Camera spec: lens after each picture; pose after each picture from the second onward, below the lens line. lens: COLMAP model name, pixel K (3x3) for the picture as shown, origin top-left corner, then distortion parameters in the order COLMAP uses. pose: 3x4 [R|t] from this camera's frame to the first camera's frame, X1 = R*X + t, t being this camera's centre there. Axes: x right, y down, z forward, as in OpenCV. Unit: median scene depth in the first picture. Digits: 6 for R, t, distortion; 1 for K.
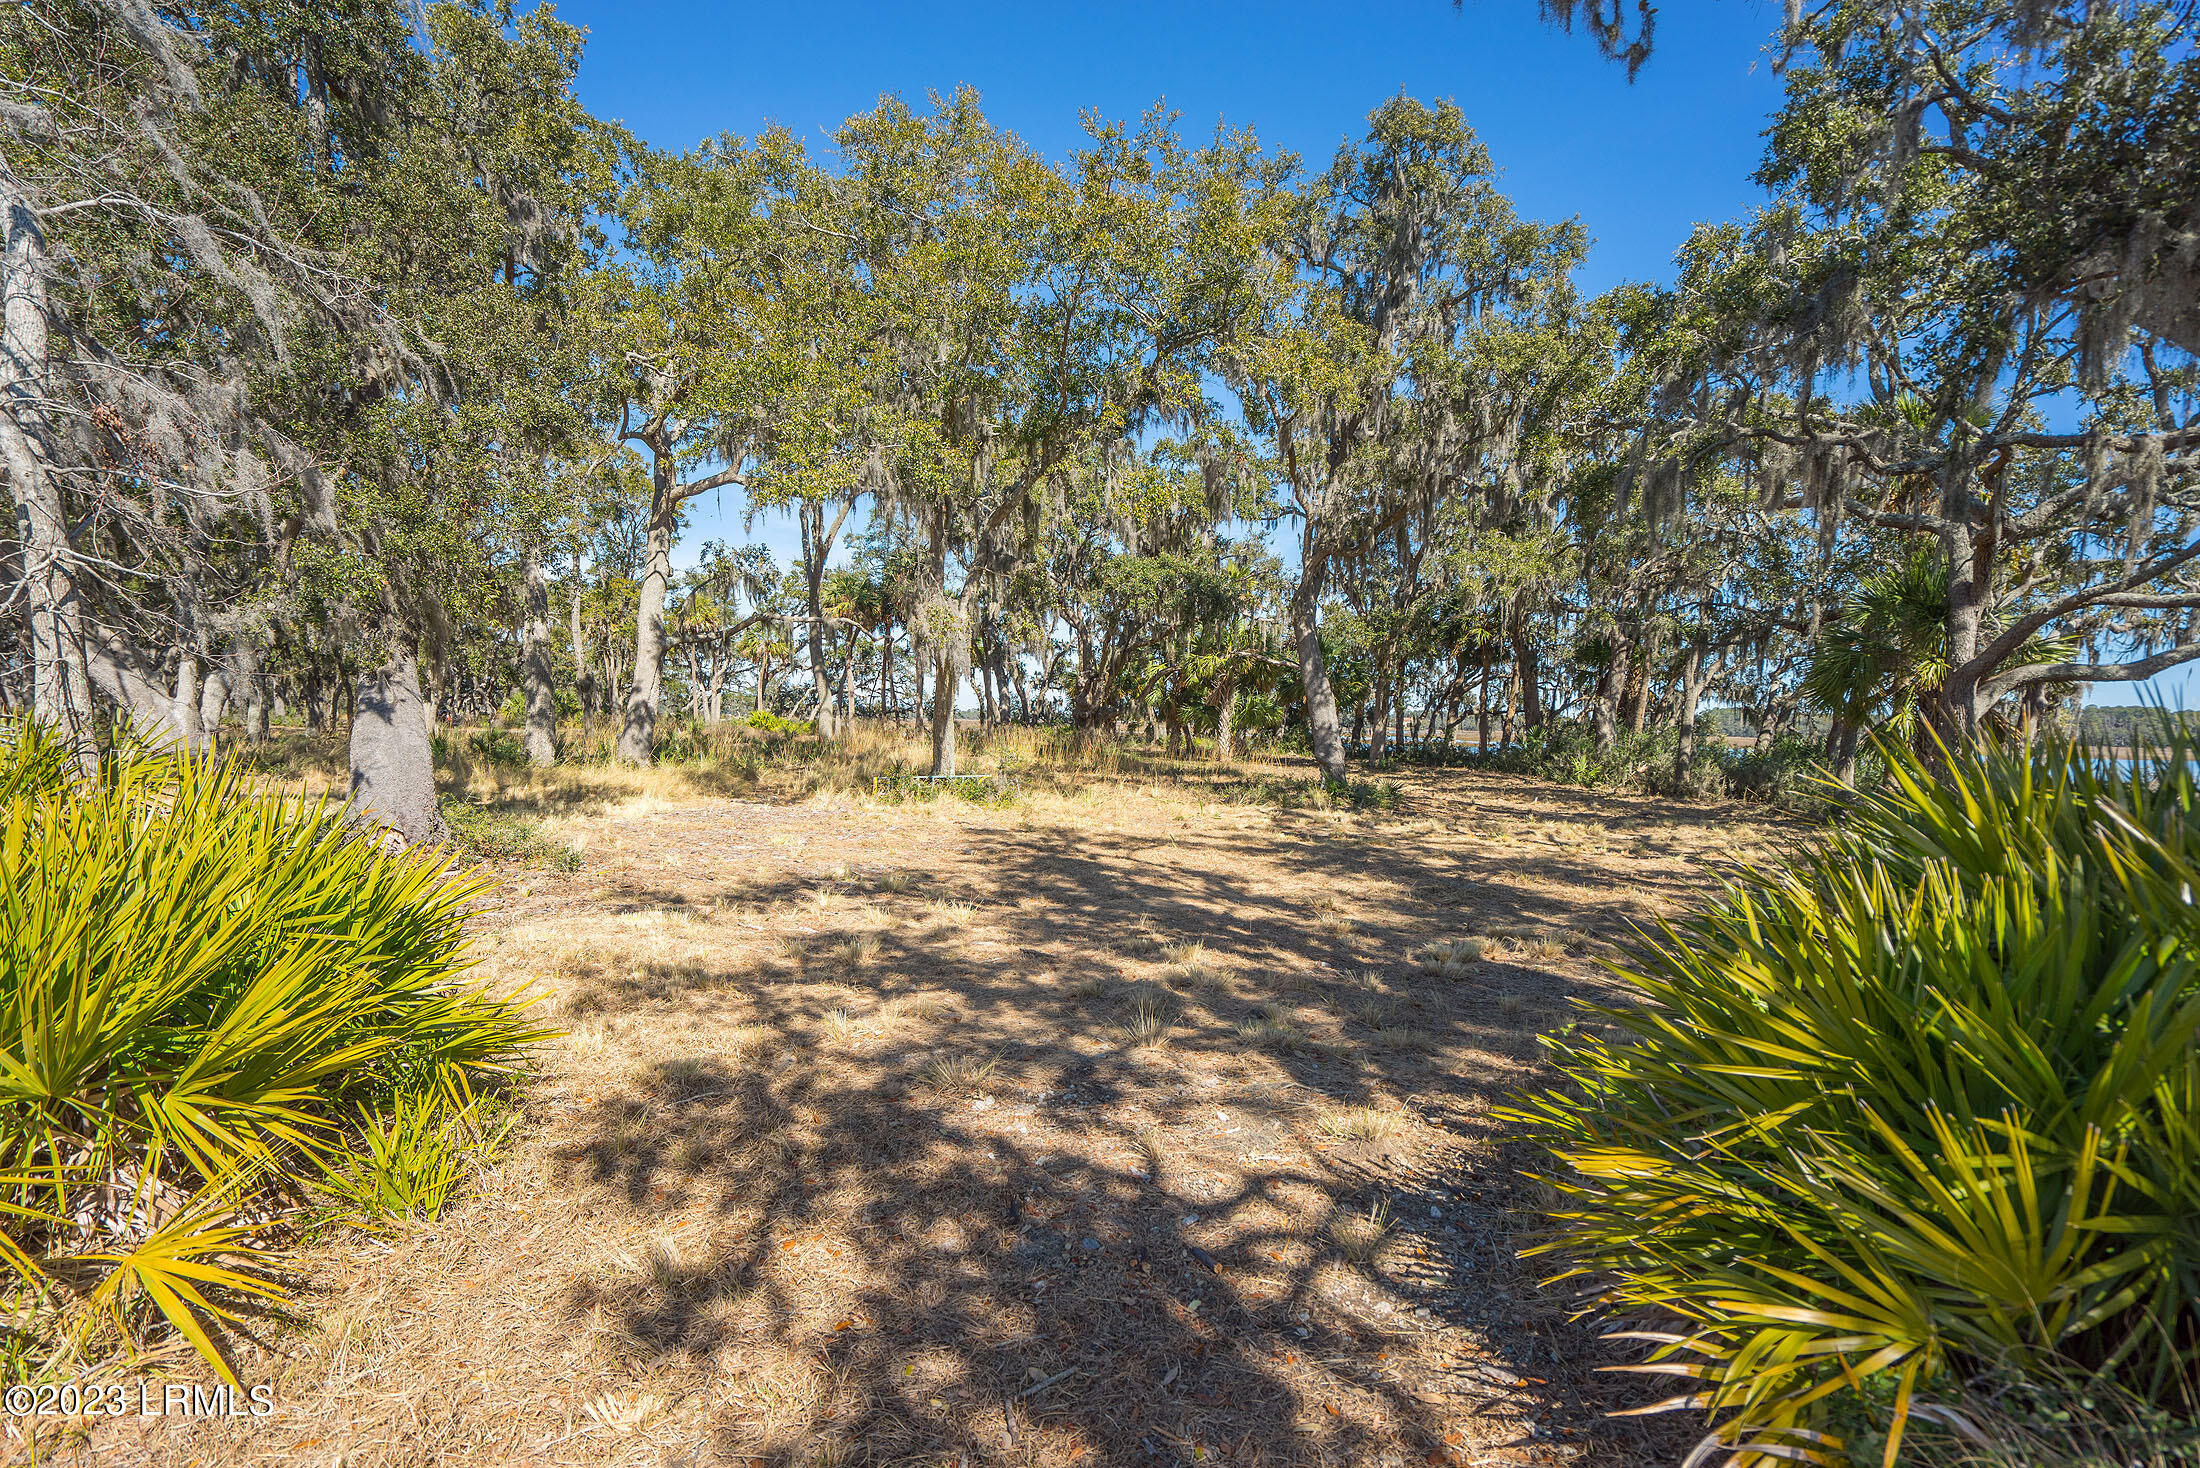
lens RADIAL K [[1071.5, 0, 1099.4], [0, 1071.5, 727.4], [0, 0, 1]] dist [-0.003471, -0.000487]
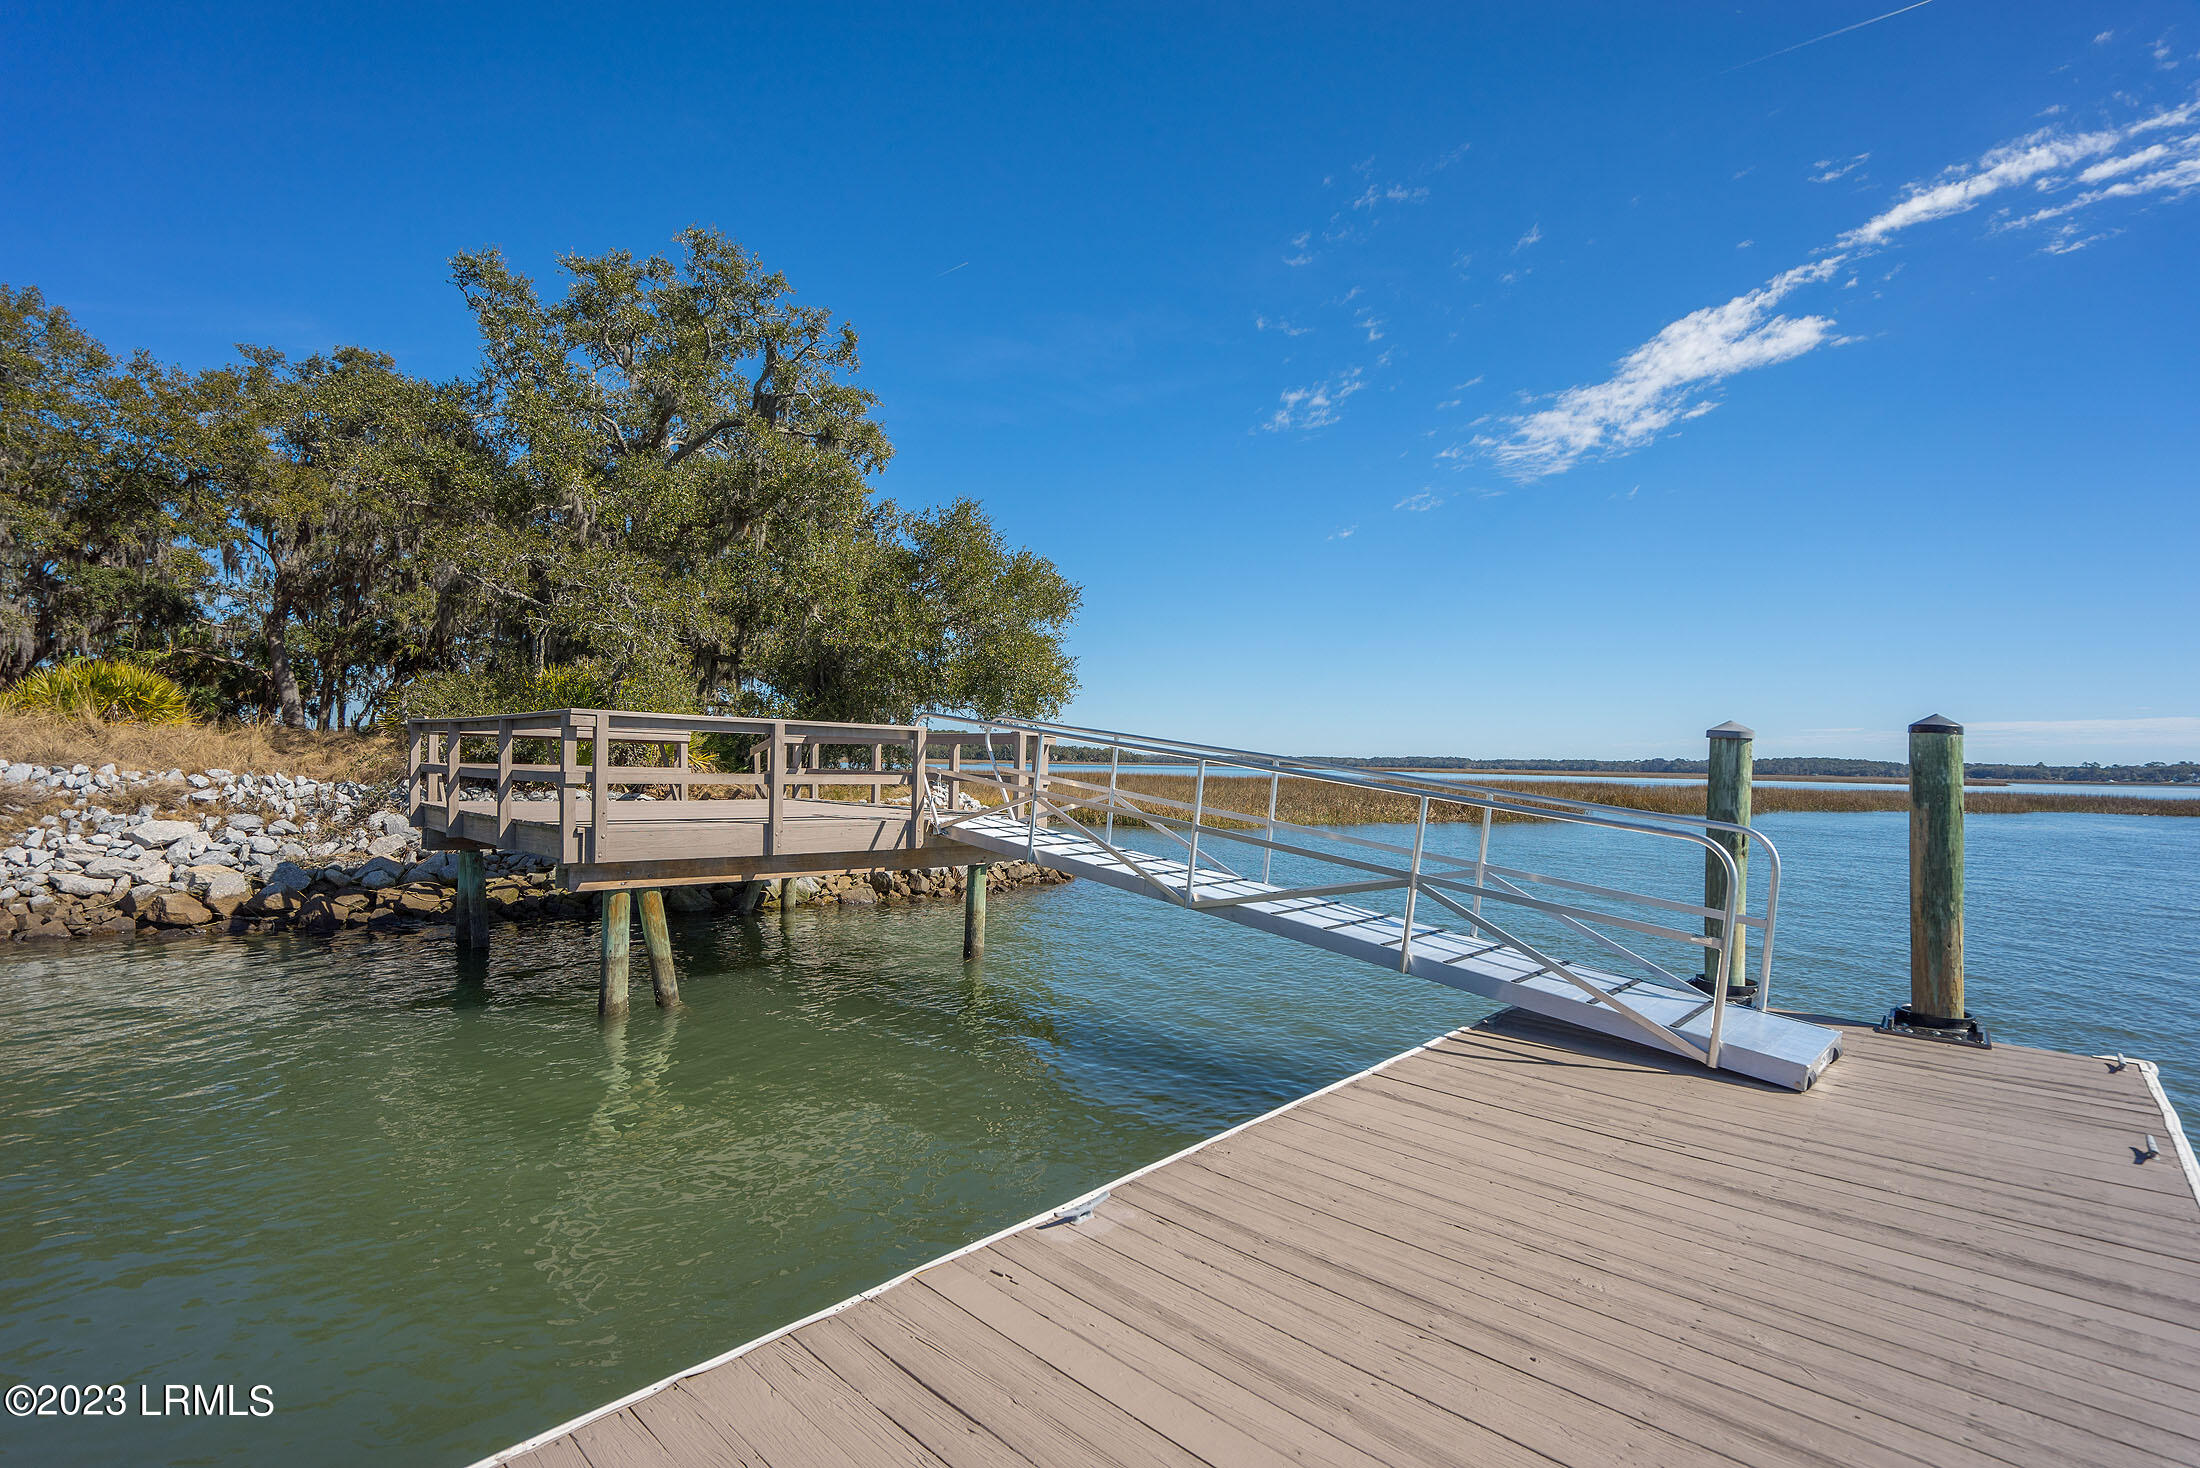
lens RADIAL K [[1071.5, 0, 1101.9], [0, 1071.5, 732.9], [0, 0, 1]] dist [-0.003471, -0.000487]
pose [[0.624639, 0.011104, 0.780835, -0.162329], [-0.000605, 0.999905, -0.013736, 0.038540], [-0.780913, 0.008108, 0.624587, -0.548659]]
